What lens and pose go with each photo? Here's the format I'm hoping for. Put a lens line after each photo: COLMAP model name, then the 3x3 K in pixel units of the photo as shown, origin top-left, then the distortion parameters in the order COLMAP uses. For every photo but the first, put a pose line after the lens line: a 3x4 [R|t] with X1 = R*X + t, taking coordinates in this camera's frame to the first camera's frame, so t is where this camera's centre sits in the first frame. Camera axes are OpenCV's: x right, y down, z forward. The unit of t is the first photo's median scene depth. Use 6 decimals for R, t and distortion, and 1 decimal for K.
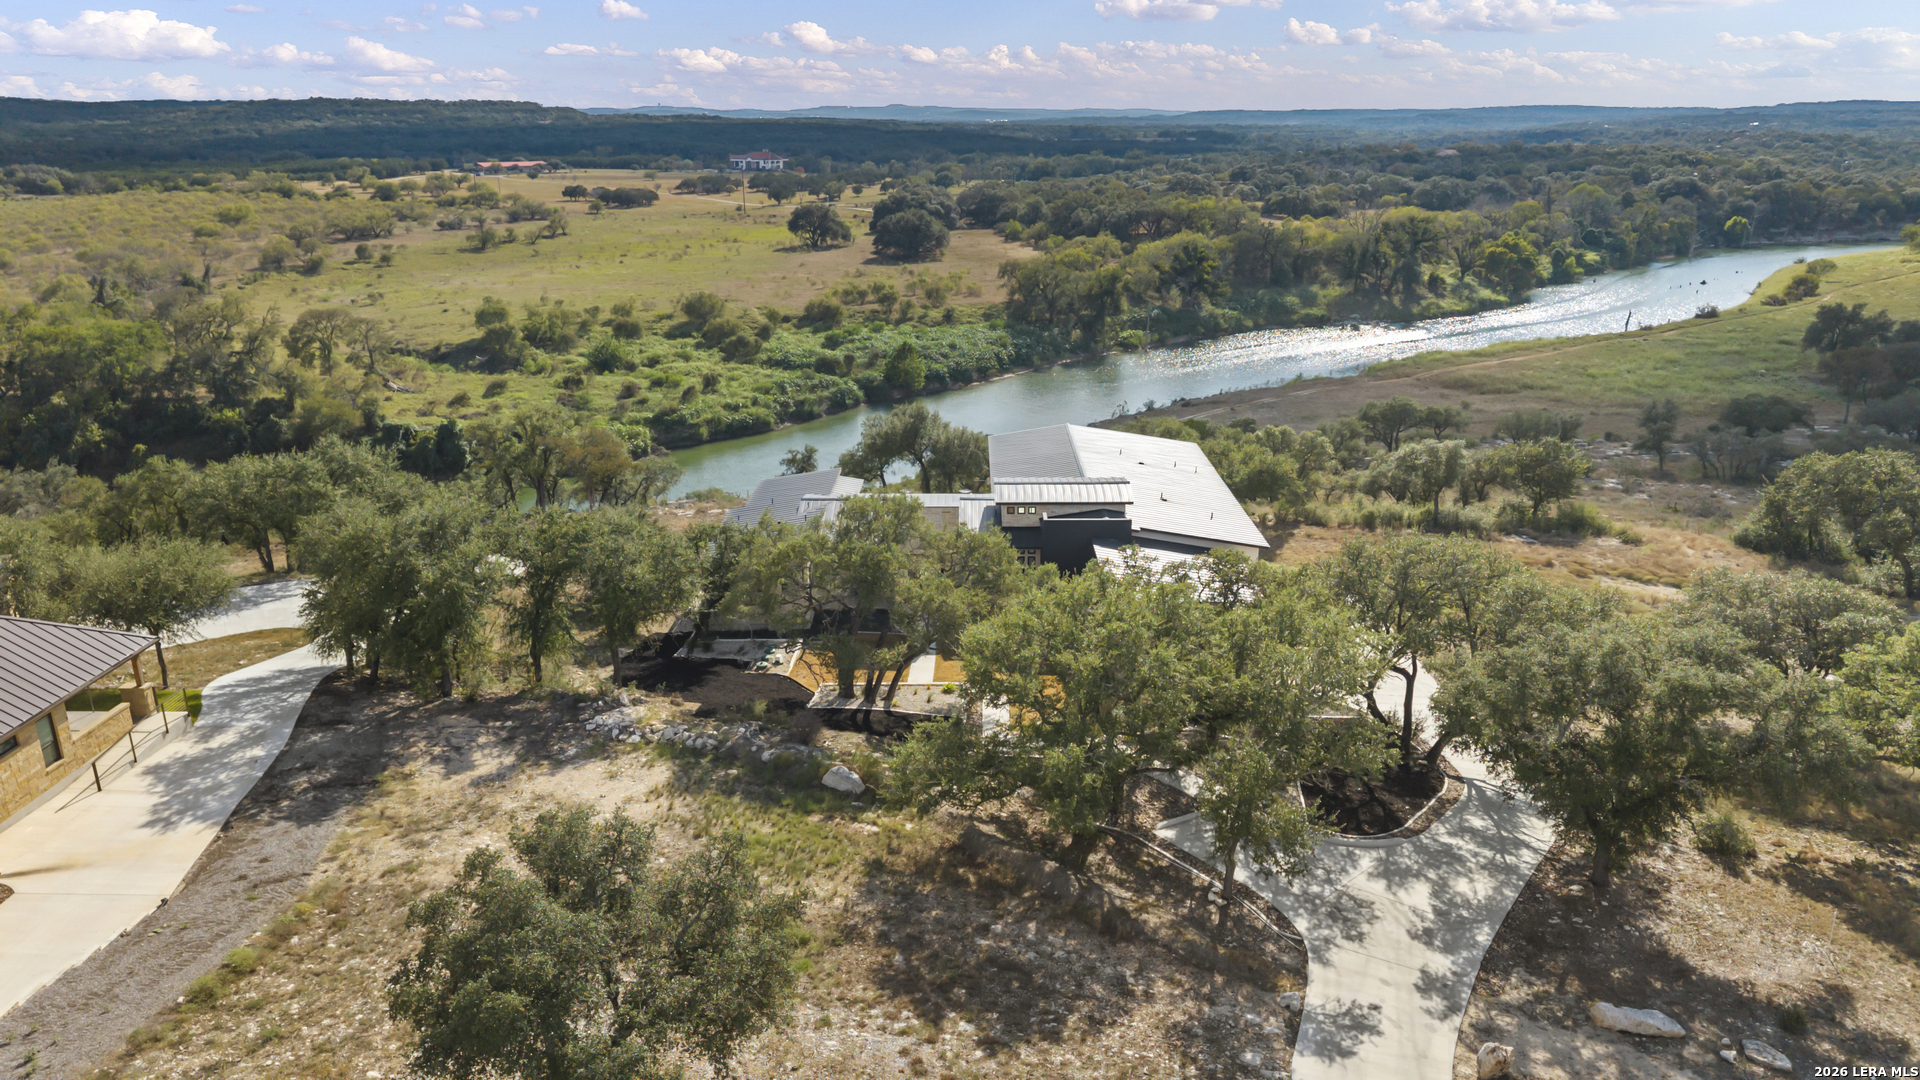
lens RADIAL K [[1291.2, 0, 969.3], [0, 1291.2, 551.9], [0, 0, 1]] dist [0.066022, -0.083336]
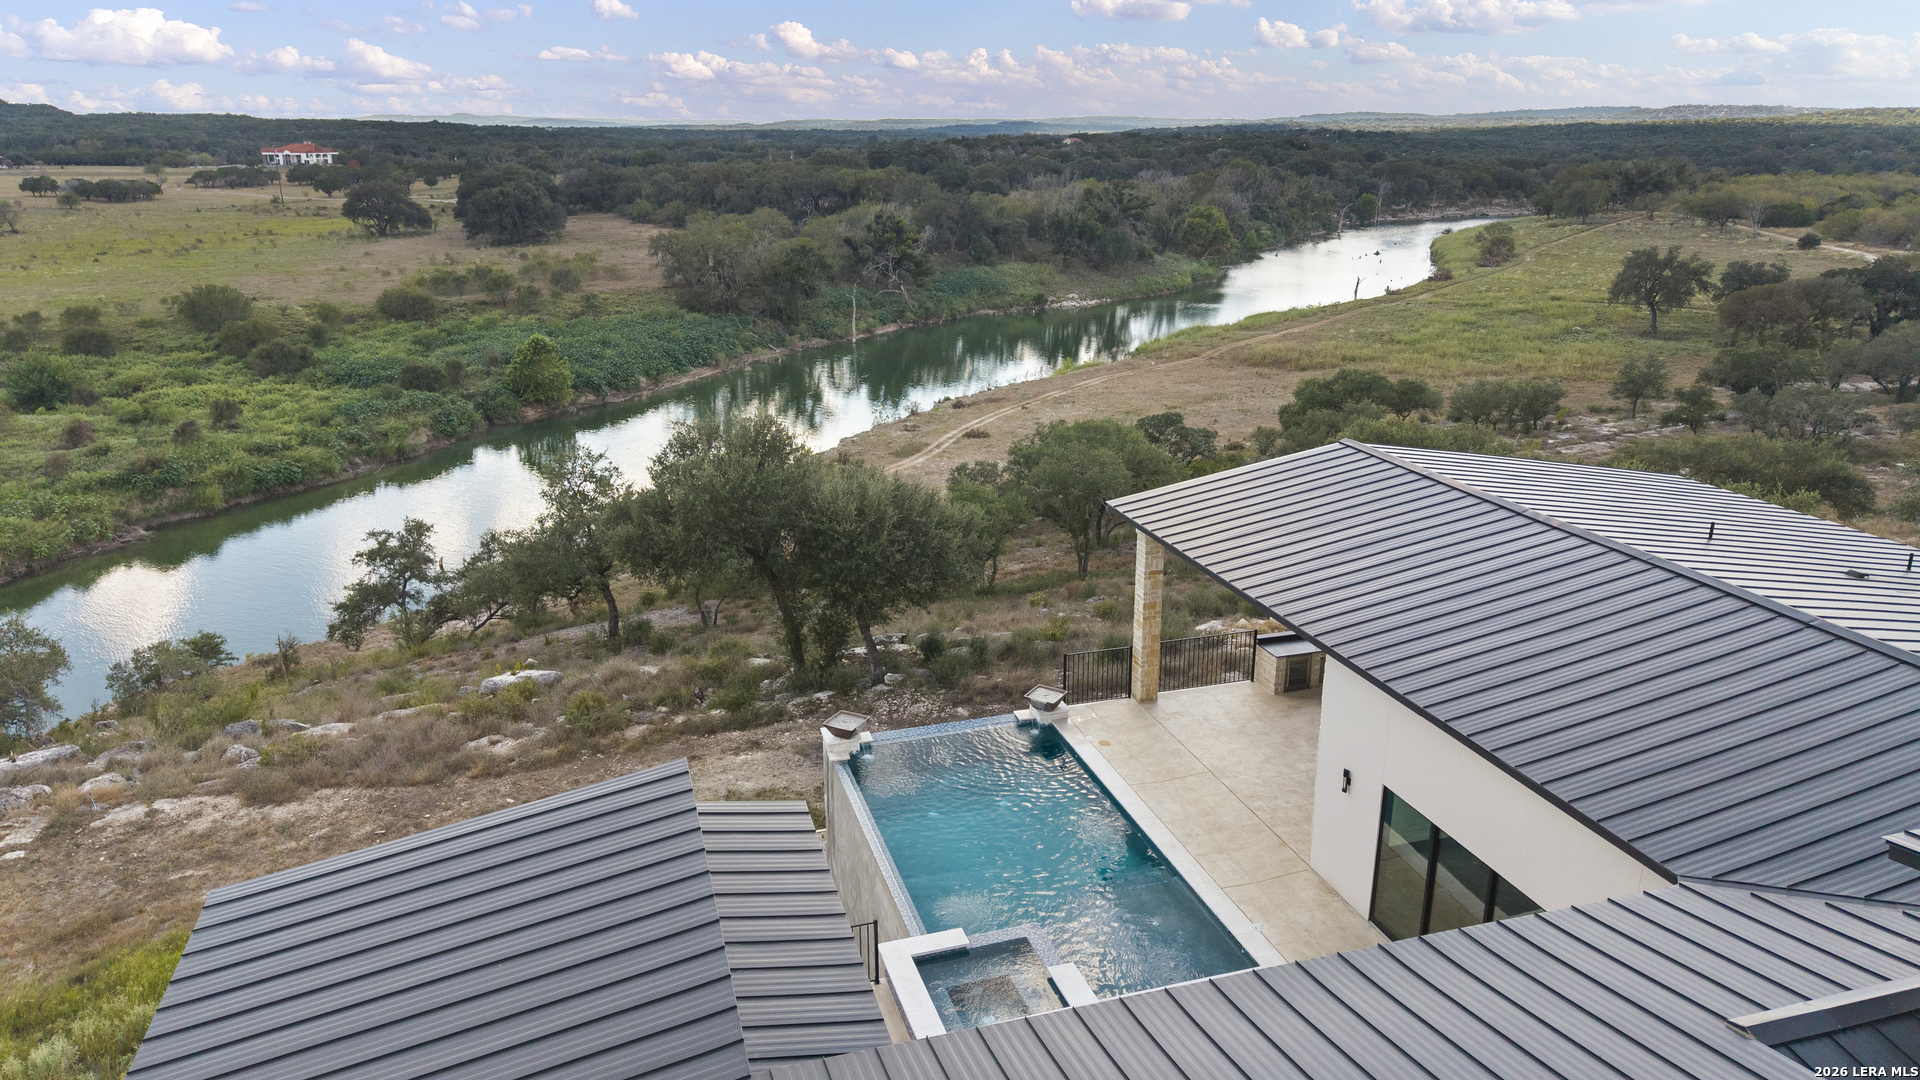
lens RADIAL K [[1292.8, 0, 960.0], [0, 1292.8, 540.0], [0, 0, 1]] dist [0.027451, -0.019336]
pose [[0.956092, -0.088853, 0.279273, -0.031080], [0.093638, 0.995599, -0.003814, -0.025769], [-0.277705, 0.029797, 0.960204, 0.228045]]
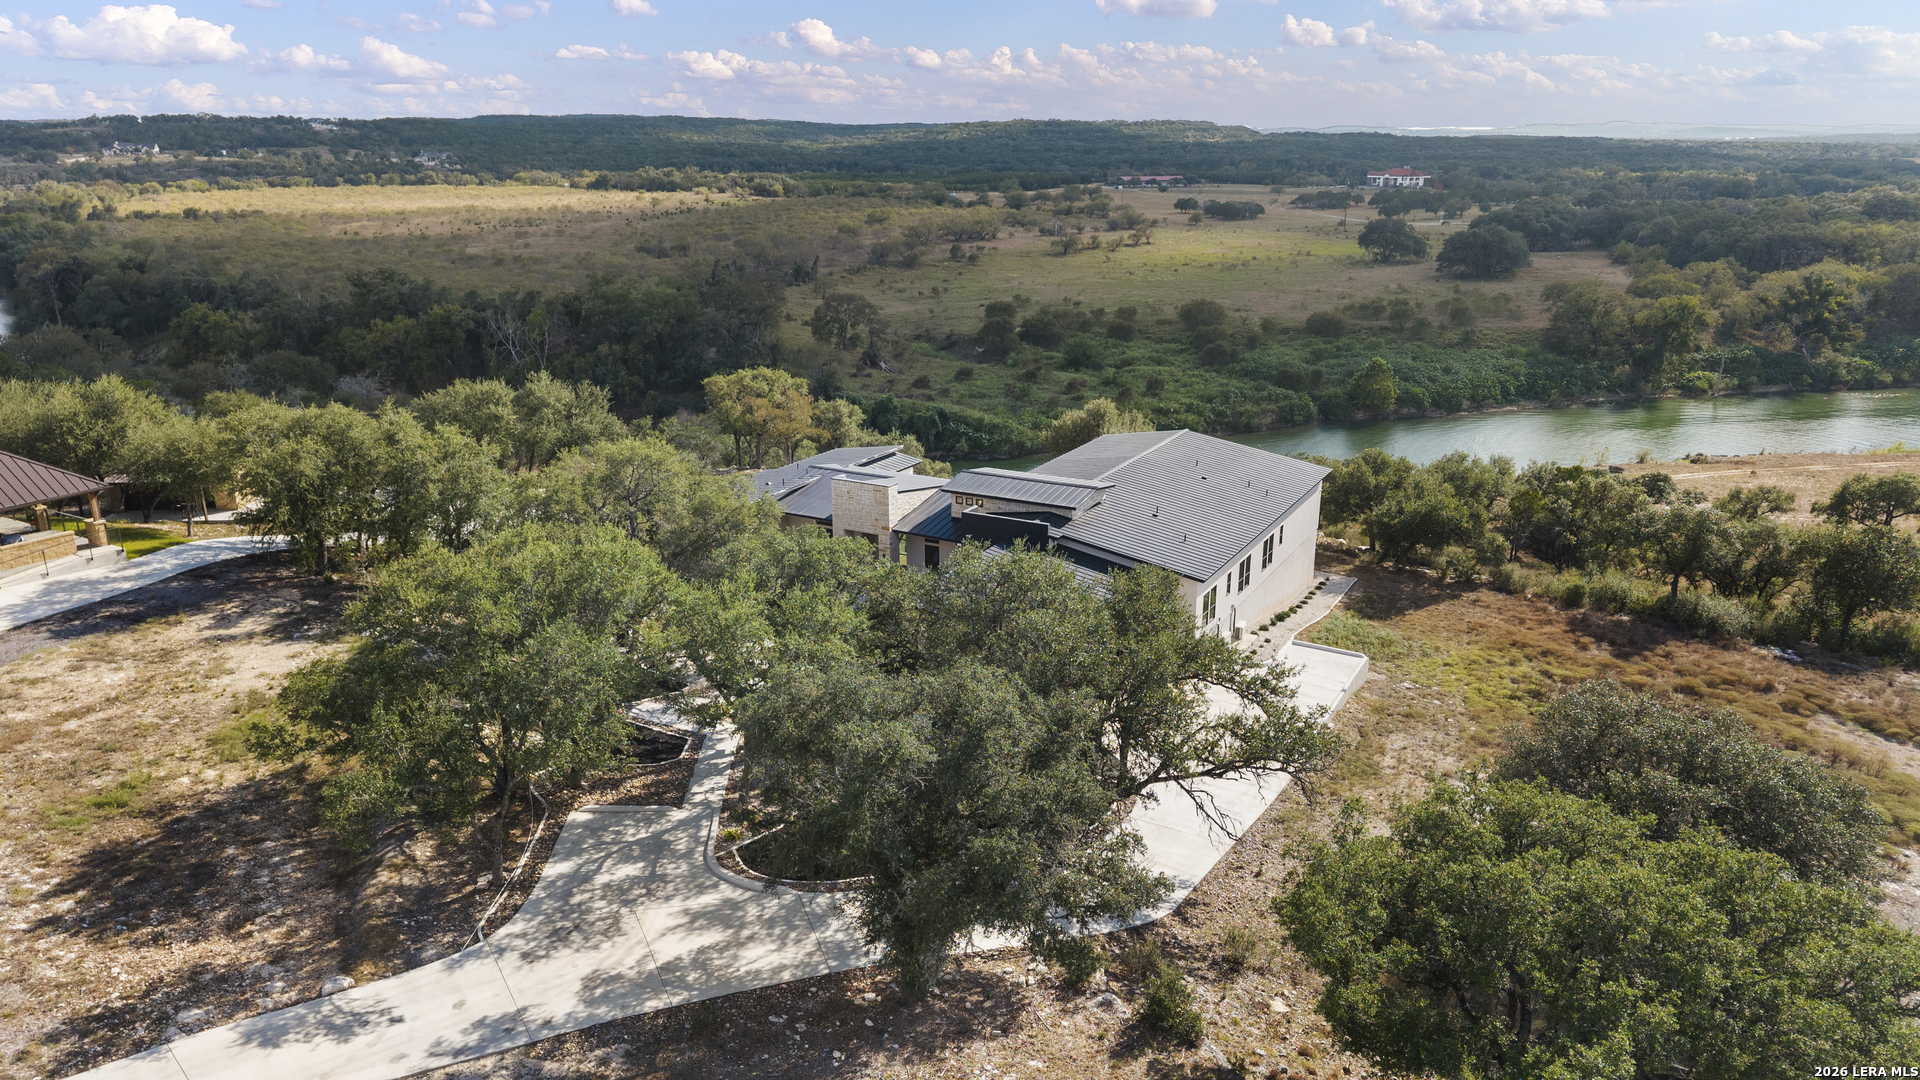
lens RADIAL K [[1291.0, 0, 962.5], [0, 1291.0, 540.8], [0, 0, 1]] dist [0.052701, -0.061292]
pose [[0.875148, 0.142897, -0.462273, 0.113933], [-0.152812, 0.988123, 0.016151, -0.004612], [0.459091, 0.056506, 0.886591, 0.043180]]
